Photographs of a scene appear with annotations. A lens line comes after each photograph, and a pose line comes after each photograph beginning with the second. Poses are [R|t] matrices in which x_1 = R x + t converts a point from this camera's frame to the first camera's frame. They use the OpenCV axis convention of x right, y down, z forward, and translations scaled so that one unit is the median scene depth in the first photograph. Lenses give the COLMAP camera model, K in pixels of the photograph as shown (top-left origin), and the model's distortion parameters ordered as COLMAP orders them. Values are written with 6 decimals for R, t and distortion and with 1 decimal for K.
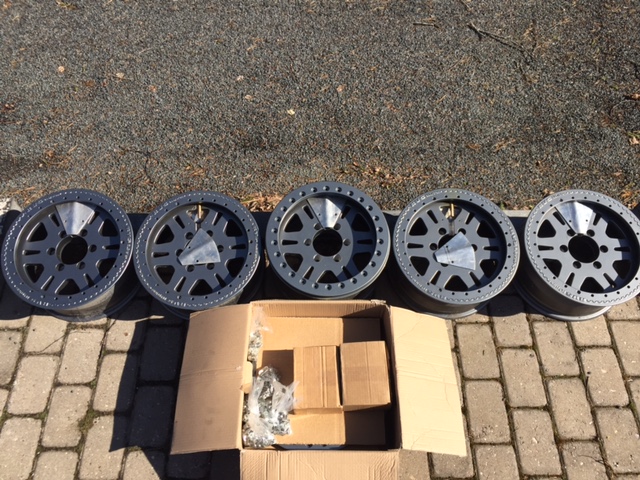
lens RADIAL K [[547.2, 0, 320.0], [0, 547.2, 240.0], [0, 0, 1]] dist [0.106609, -0.141225]
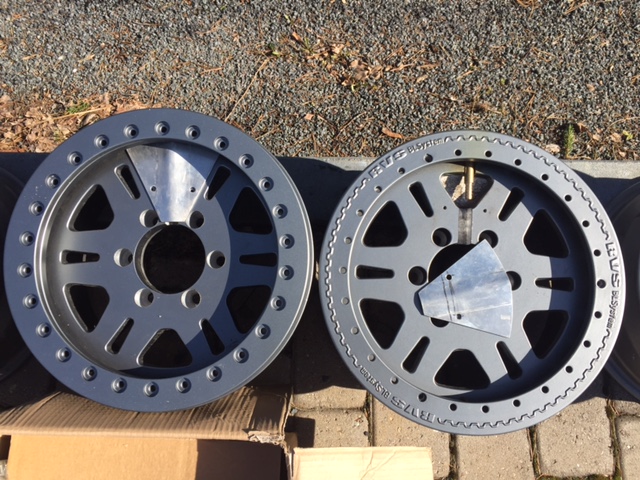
lens RADIAL K [[547.2, 0, 320.0], [0, 547.2, 240.0], [0, 0, 1]] dist [0.106609, -0.141225]
pose [[0.999501, 0.024323, -0.020133, 0.136999], [-0.017987, 0.962678, 0.270052, -0.126473], [0.025950, -0.269555, 0.962635, 0.587672]]
